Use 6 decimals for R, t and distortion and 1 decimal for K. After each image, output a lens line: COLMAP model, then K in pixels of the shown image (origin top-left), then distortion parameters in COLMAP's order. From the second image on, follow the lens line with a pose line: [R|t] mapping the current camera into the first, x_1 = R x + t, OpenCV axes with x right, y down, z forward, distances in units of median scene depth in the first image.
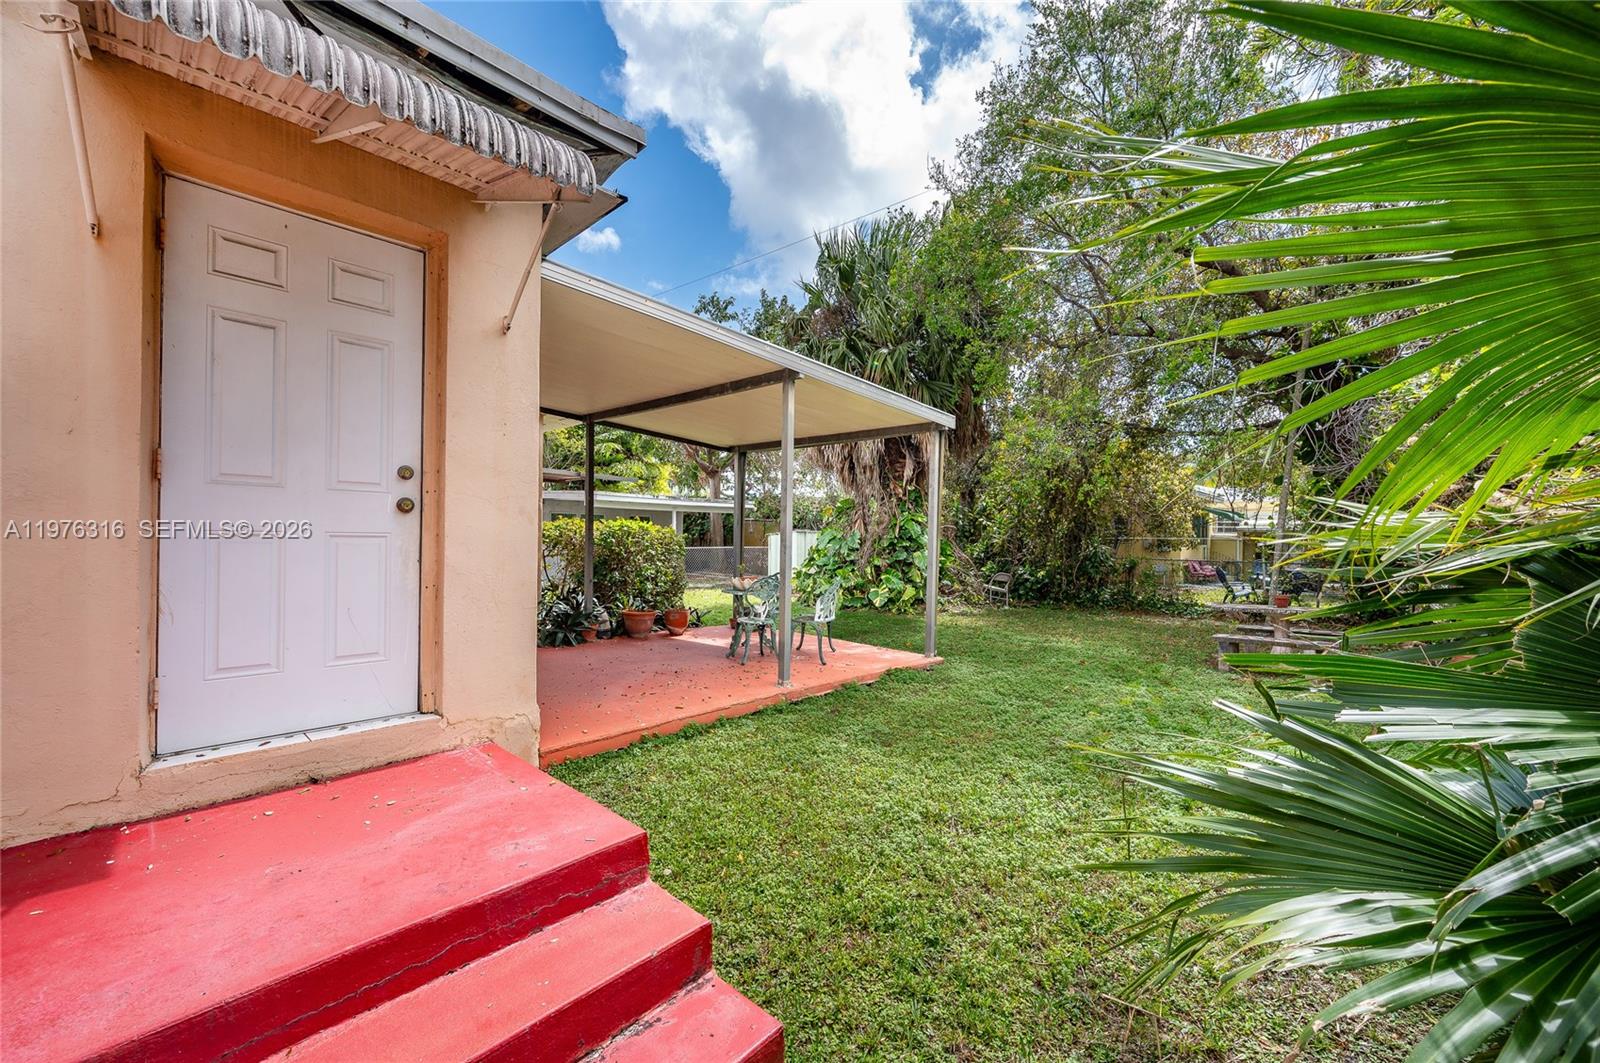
lens RADIAL K [[638.6, 0, 800.0], [0, 638.6, 531.5], [0, 0, 1]] dist [0.000265, 0.000046]
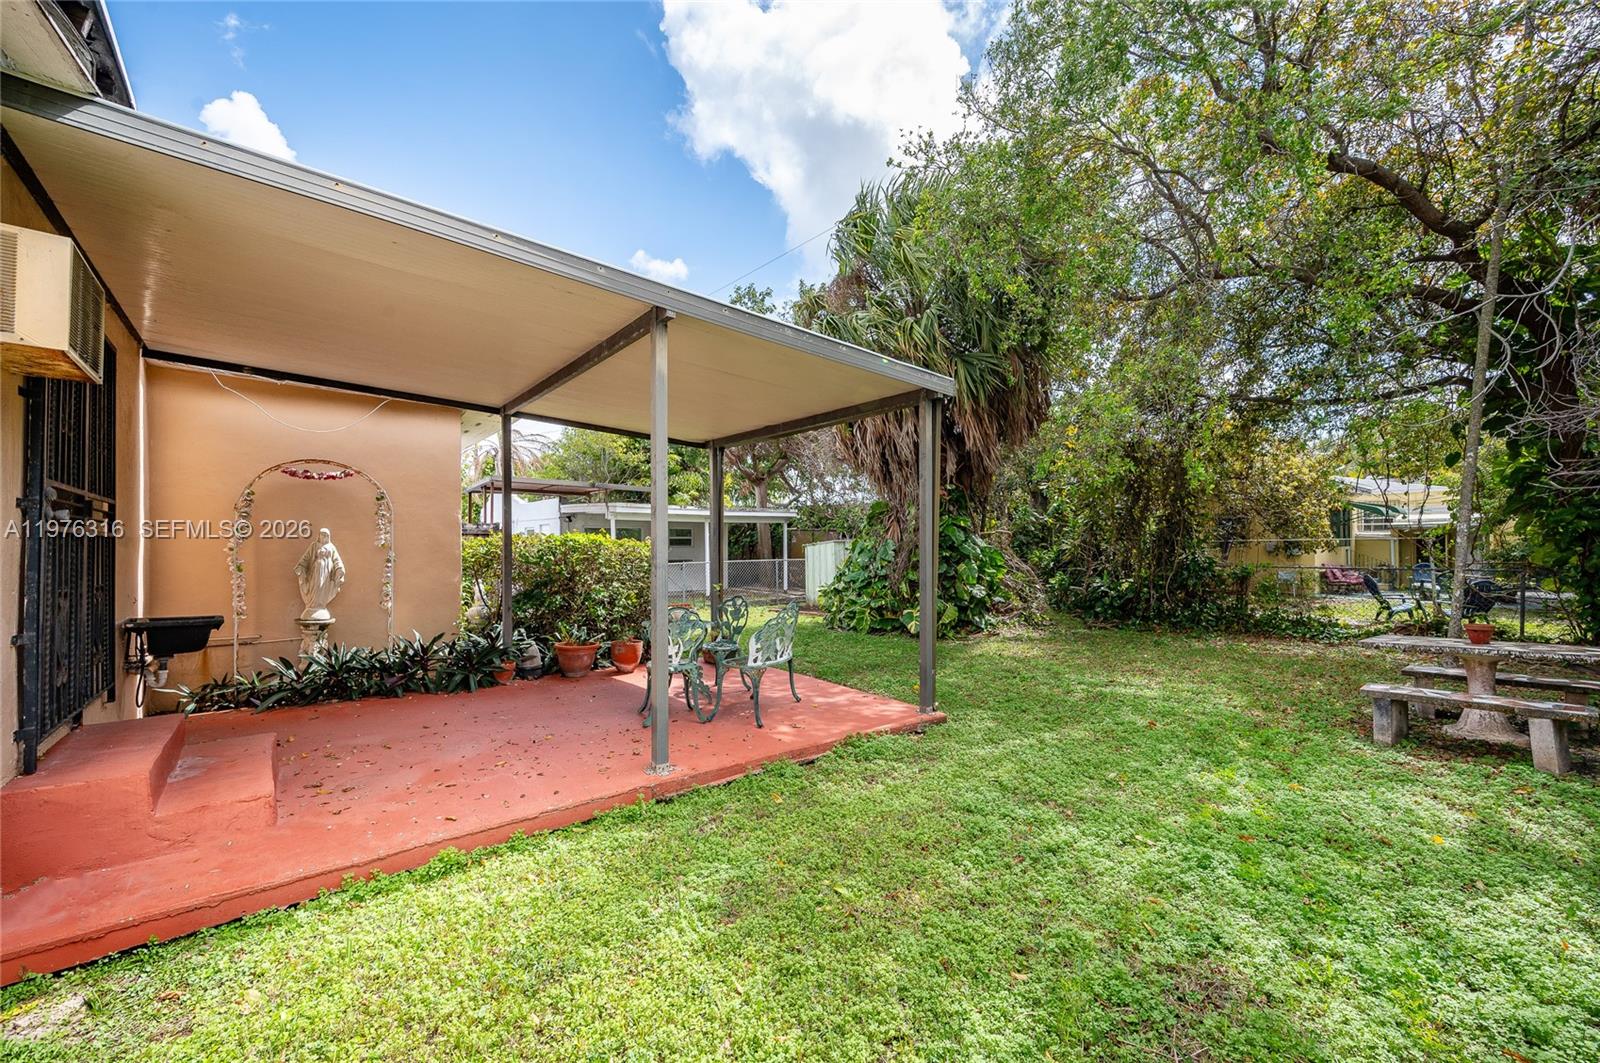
lens RADIAL K [[631.2, 0, 801.9], [0, 631.2, 535.4], [0, 0, 1]] dist [-0.001963, -0.000202]
pose [[0.988612, -0.023349, -0.148664, 0.097311], [0.022004, 0.999701, -0.010685, 0.000320], [0.148869, 0.007292, 0.988830, 0.150041]]
